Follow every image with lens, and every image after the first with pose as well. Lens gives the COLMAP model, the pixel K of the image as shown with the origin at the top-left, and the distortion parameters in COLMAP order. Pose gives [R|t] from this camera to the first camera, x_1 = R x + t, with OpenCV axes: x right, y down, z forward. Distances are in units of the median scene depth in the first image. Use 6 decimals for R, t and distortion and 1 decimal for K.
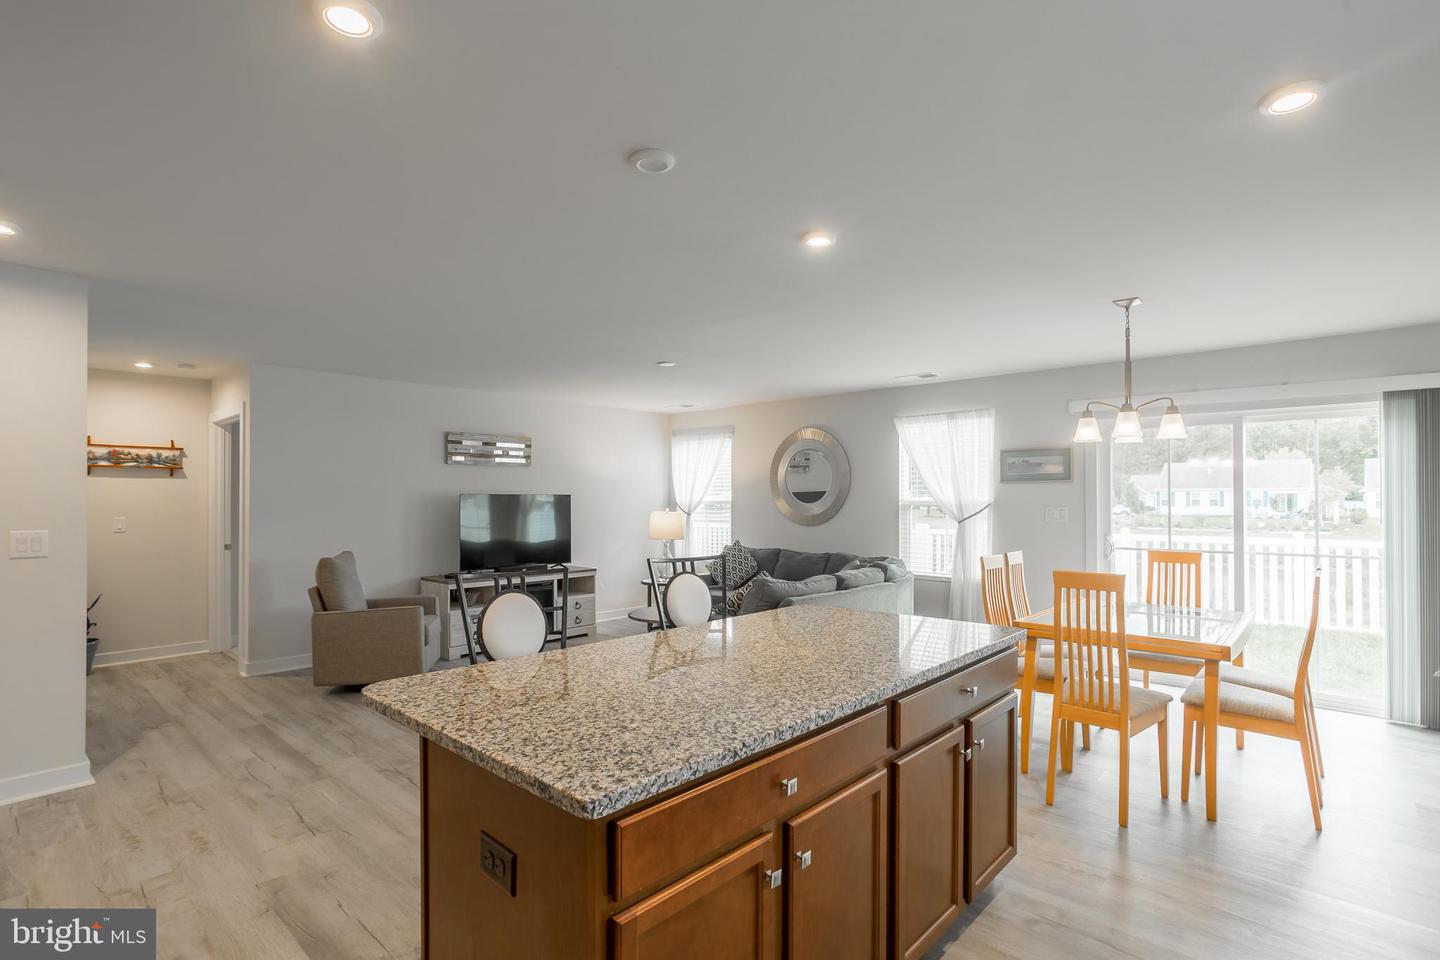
lens RADIAL K [[705.1, 0, 745.4], [0, 705.1, 501.8], [0, 0, 1]] dist [-0.002592, 0.015382]
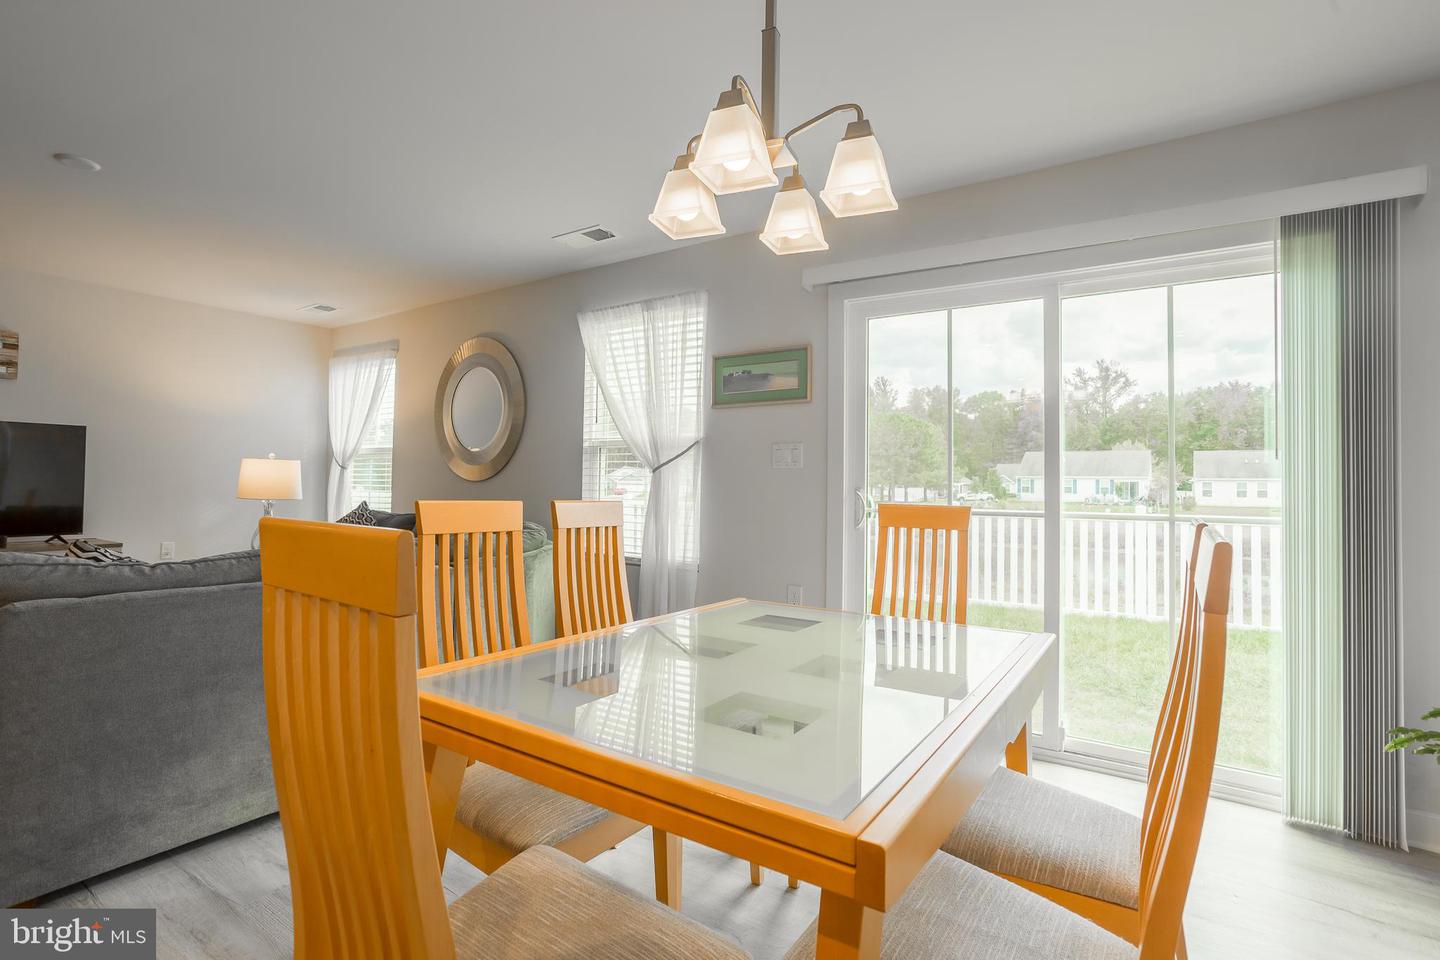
lens RADIAL K [[702.1, 0, 715.6], [0, 702.1, 475.3], [0, 0, 1]] dist [-0.054428, 0.038522]
pose [[0.993461, 0.016329, 0.113000, 0.284509], [-0.014592, 0.999763, -0.016183, 0.041580], [-0.113237, 0.014428, 0.993463, 0.367073]]
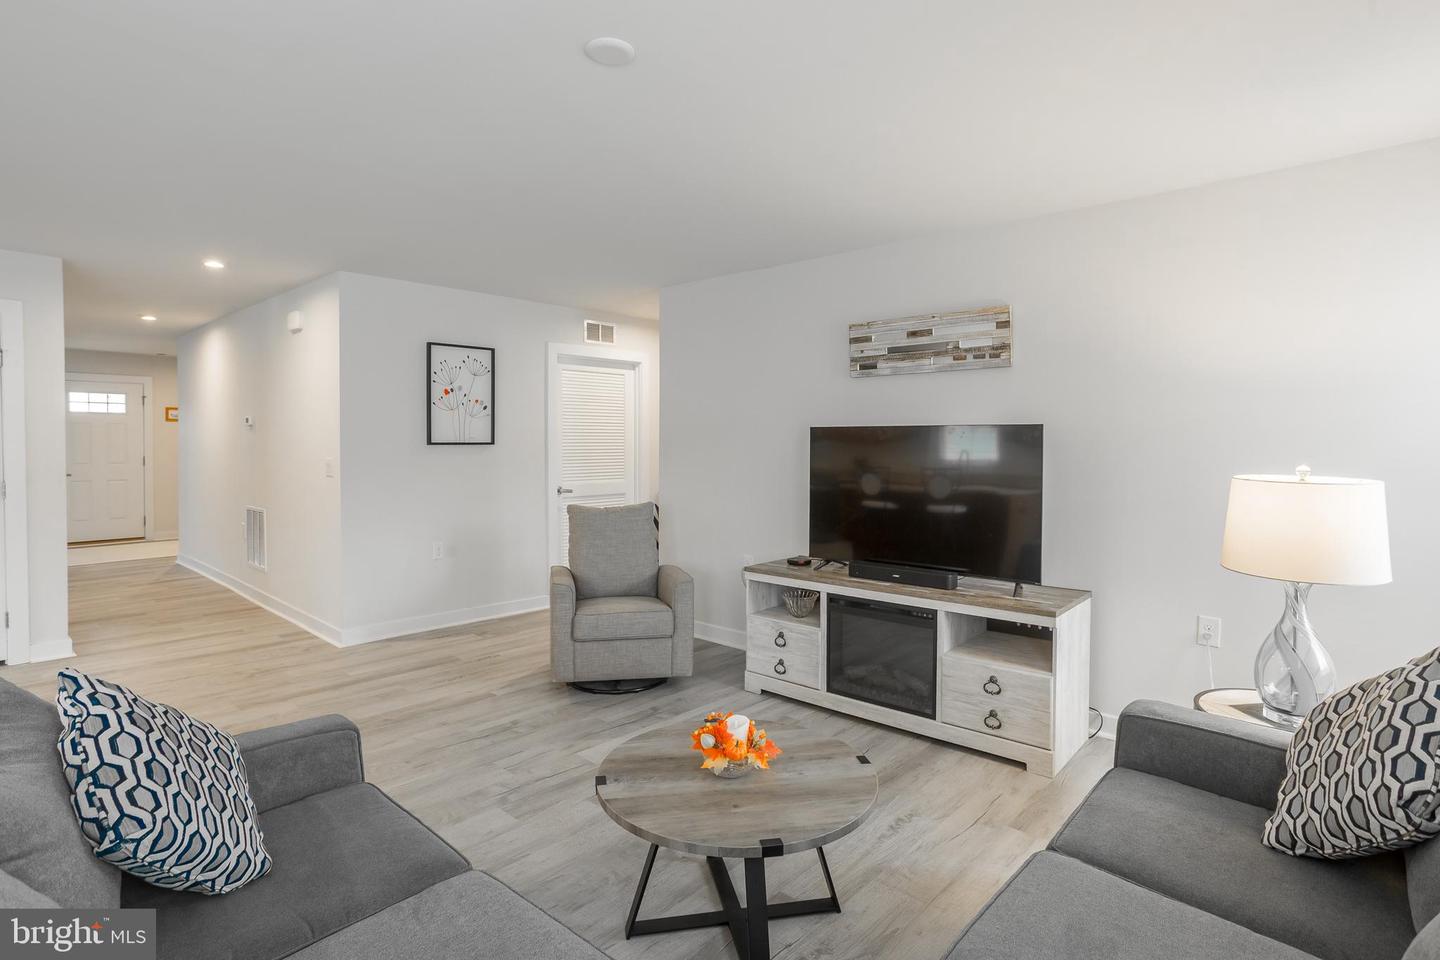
lens RADIAL K [[734.1, 0, 715.2], [0, 734.1, 459.4], [0, 0, 1]] dist [-0.041063, 0.000329]
pose [[-0.036994, 0.025243, -0.998997, 0.223589], [-0.003783, 0.999670, 0.025400, 0.000654], [0.999308, 0.004718, -0.036886, 0.946591]]
